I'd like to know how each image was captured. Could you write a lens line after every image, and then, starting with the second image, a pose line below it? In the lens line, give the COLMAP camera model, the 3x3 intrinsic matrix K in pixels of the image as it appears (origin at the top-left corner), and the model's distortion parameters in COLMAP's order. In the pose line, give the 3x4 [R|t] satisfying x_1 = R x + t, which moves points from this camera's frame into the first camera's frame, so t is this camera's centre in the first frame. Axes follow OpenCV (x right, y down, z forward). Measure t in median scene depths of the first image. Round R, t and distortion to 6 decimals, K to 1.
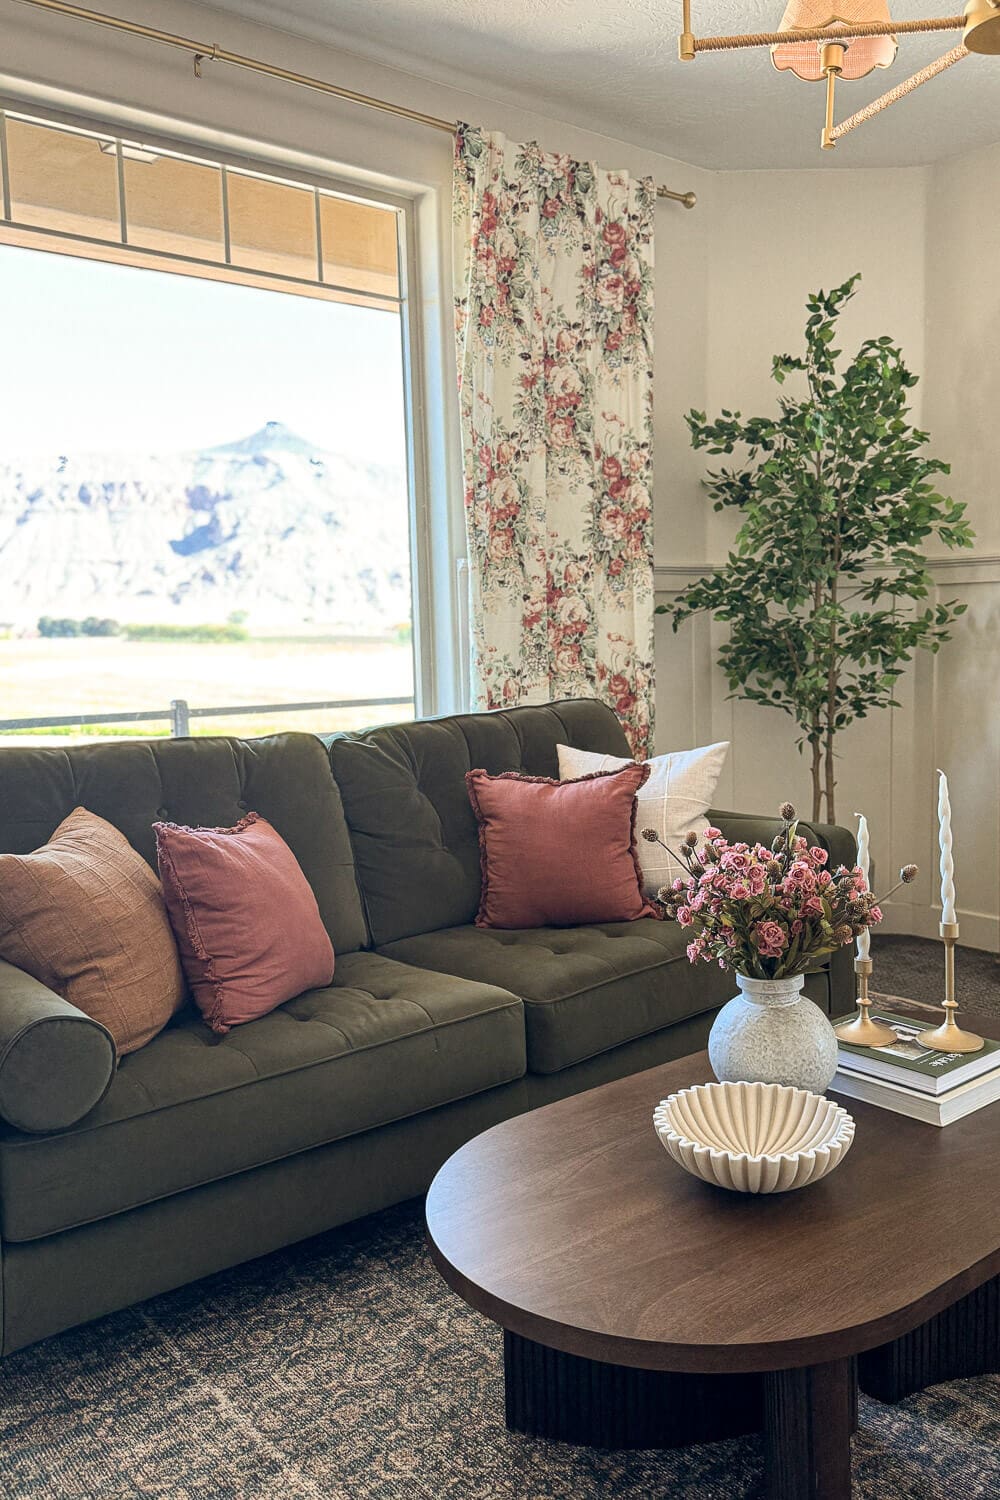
lens RADIAL K [[1250.8, 0, 545.7], [0, 1250.8, 748.3], [0, 0, 1]] dist [0.143833, -0.229098]
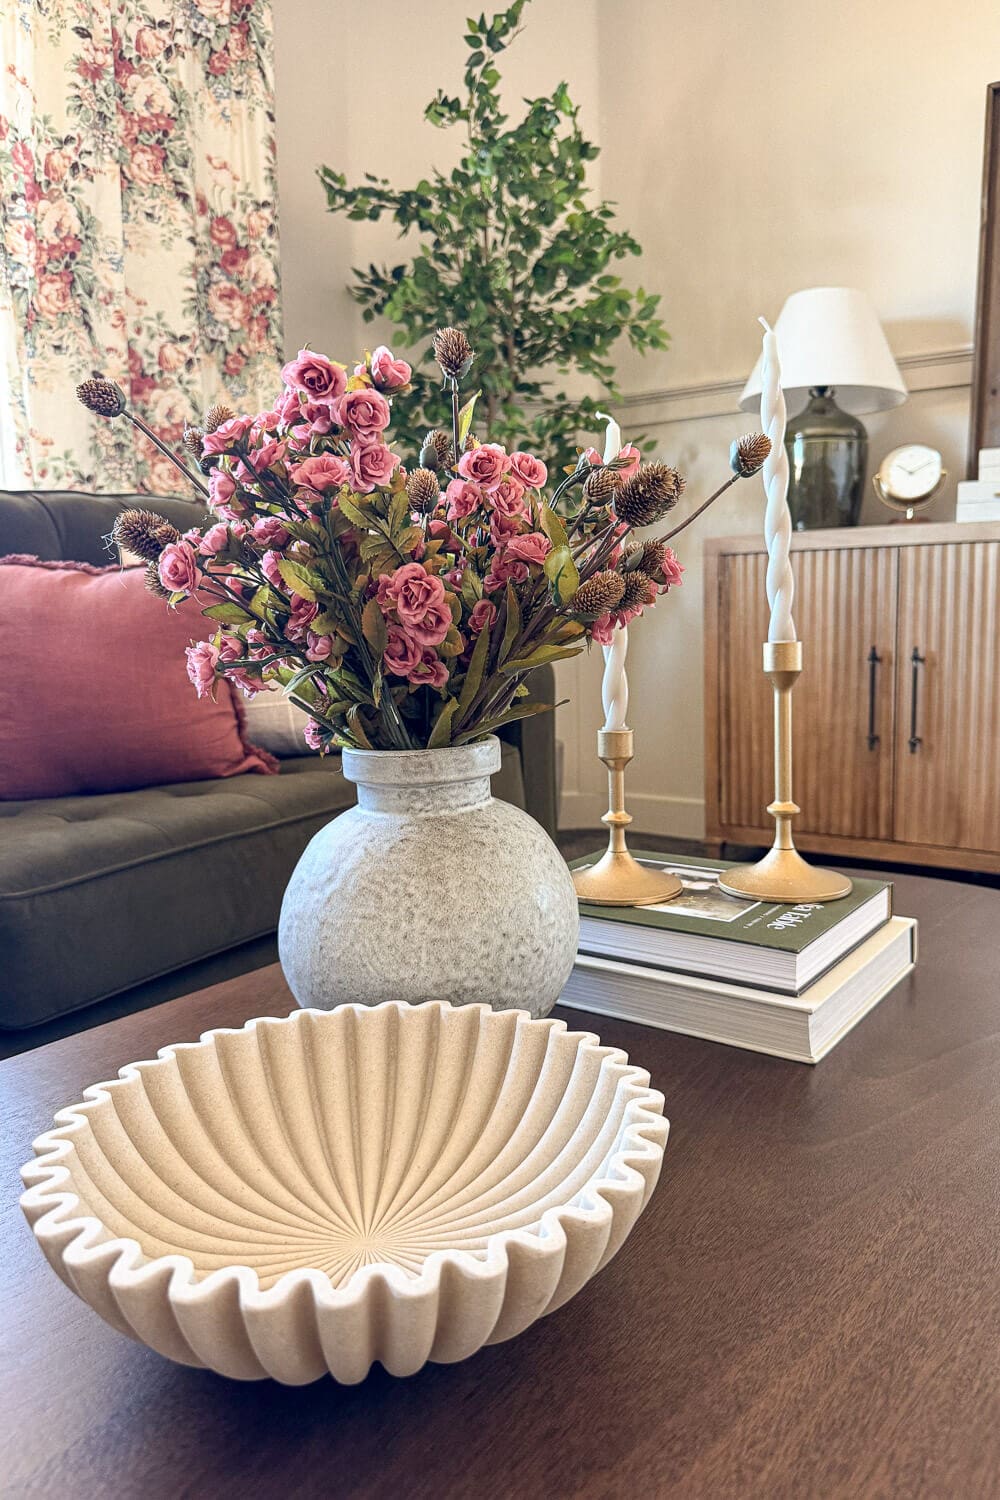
lens RADIAL K [[1074.8, 0, 541.3], [0, 1074.8, 752.2], [0, 0, 1]] dist [0.126490, -0.225204]
pose [[0.965843, -0.030541, 0.257323, 0.077131], [0.025152, 0.999391, 0.024207, 0.107904], [-0.257906, -0.016908, 0.966022, 0.399979]]
